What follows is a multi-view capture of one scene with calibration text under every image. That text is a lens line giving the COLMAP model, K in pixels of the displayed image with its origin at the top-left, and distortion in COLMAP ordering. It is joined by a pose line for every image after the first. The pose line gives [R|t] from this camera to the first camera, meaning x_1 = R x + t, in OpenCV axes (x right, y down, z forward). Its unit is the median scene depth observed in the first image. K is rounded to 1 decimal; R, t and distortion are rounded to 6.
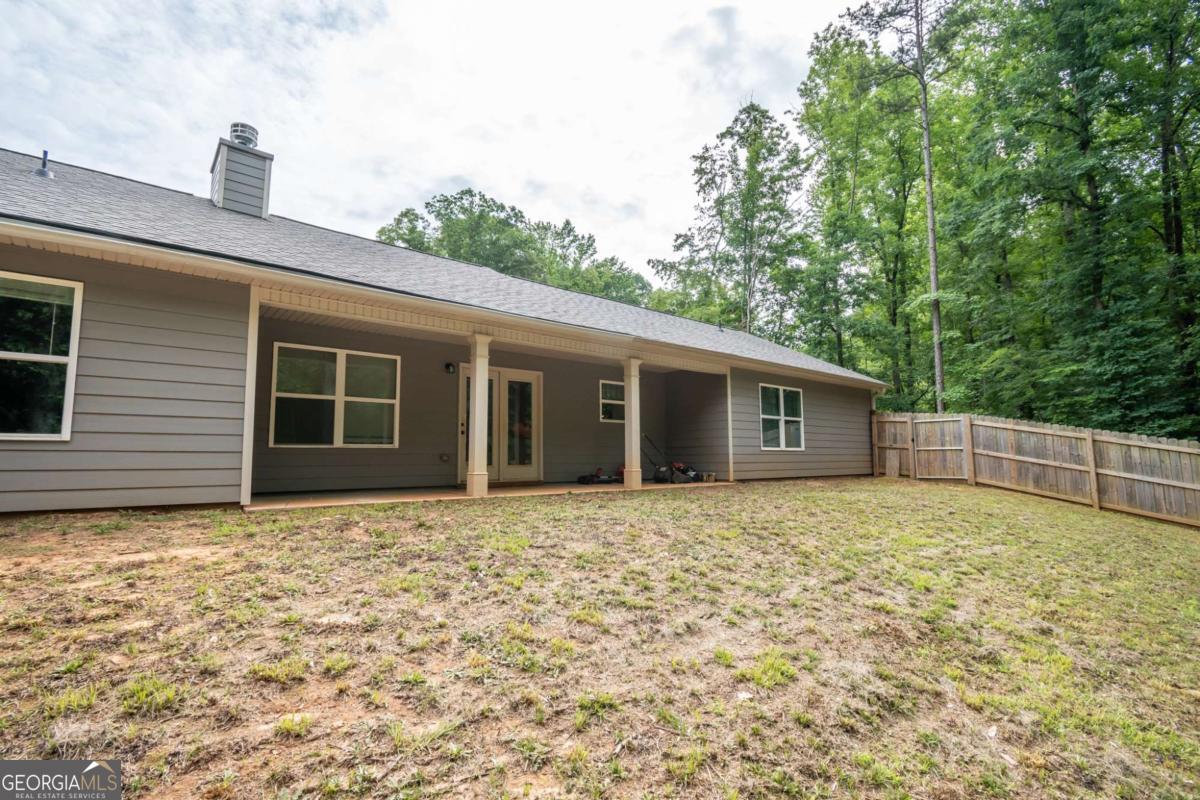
lens RADIAL K [[545.1, 0, 606.6], [0, 545.1, 404.0], [0, 0, 1]] dist [0.002314, 0.000247]
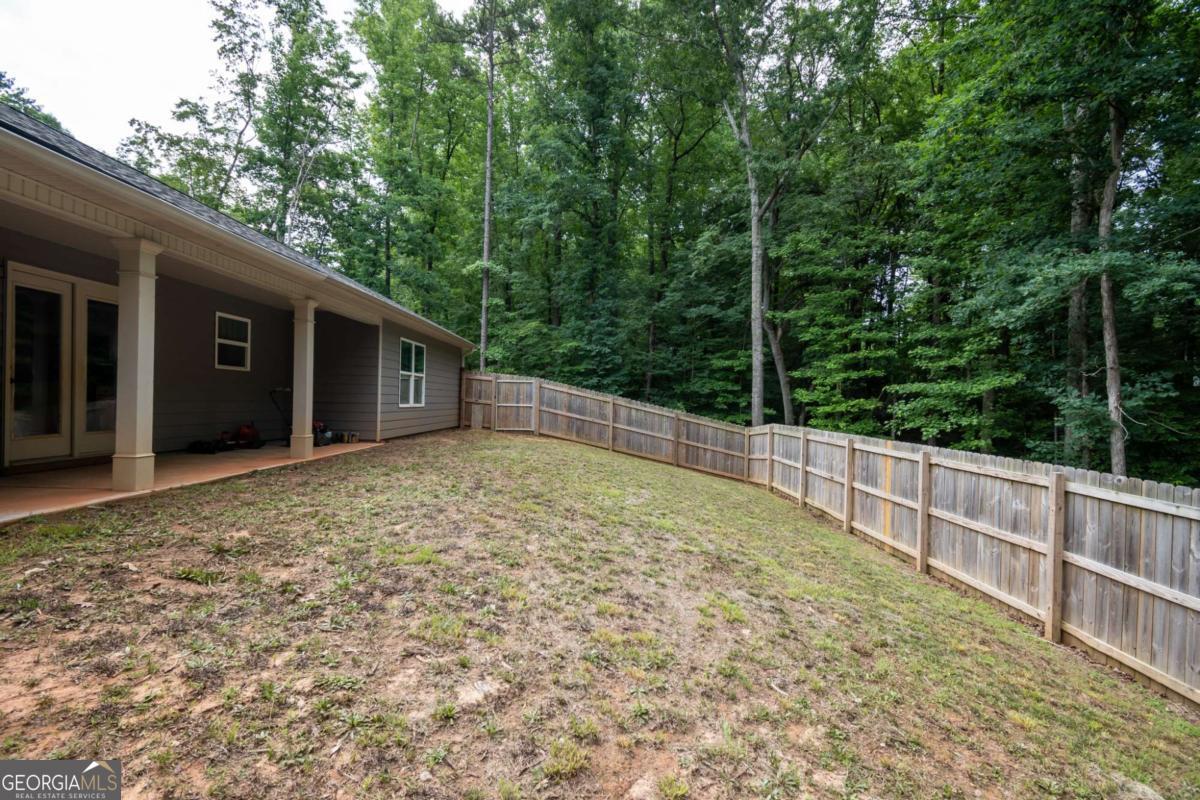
lens RADIAL K [[558.8, 0, 602.8], [0, 558.8, 401.9], [0, 0, 1]] dist [0.003693, -0.000688]
pose [[0.645120, 0.022521, 0.763749, -0.148888], [-0.104697, 0.992743, 0.059162, -0.013233], [-0.756874, -0.118128, 0.642796, 0.057734]]
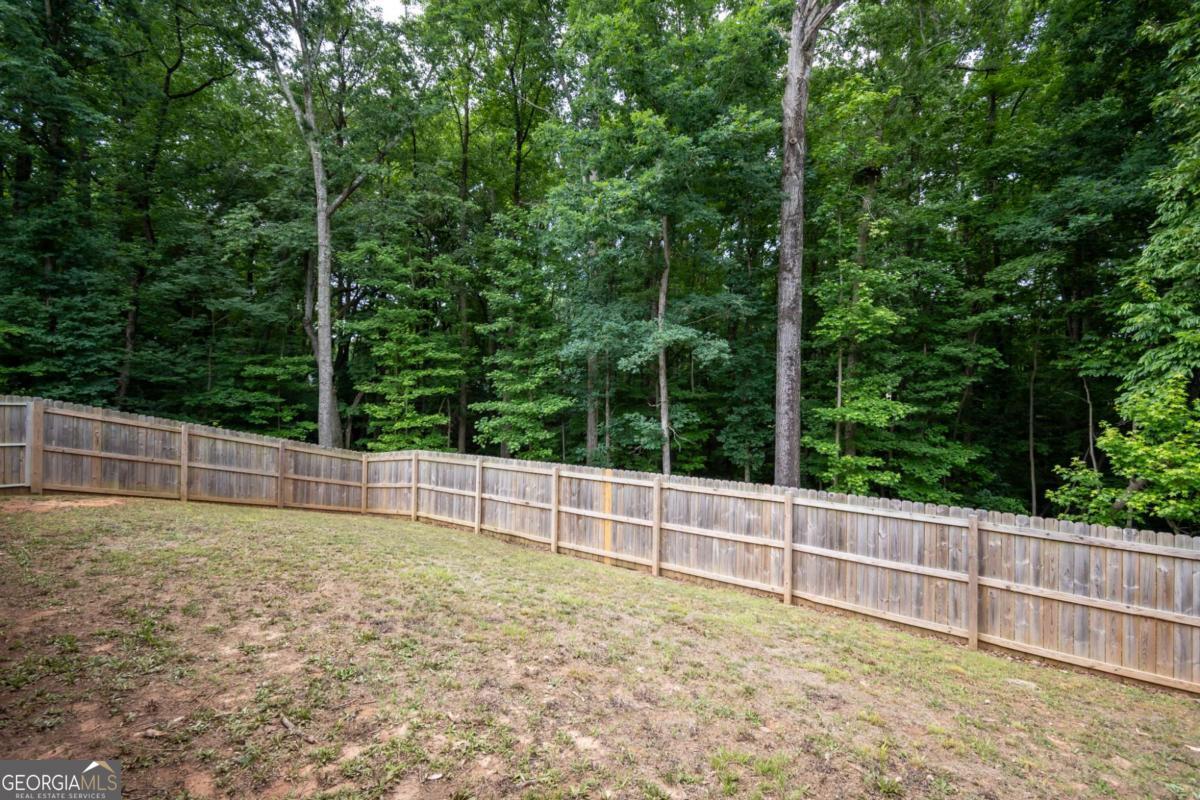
lens RADIAL K [[545.1, 0, 606.6], [0, 545.1, 404.0], [0, 0, 1]] dist [0.002314, 0.000247]
pose [[-0.210346, 0.020312, 0.977416, -0.164809], [-0.110031, 0.992940, -0.044313, -0.018541], [-0.971415, -0.116867, -0.206626, 0.298831]]
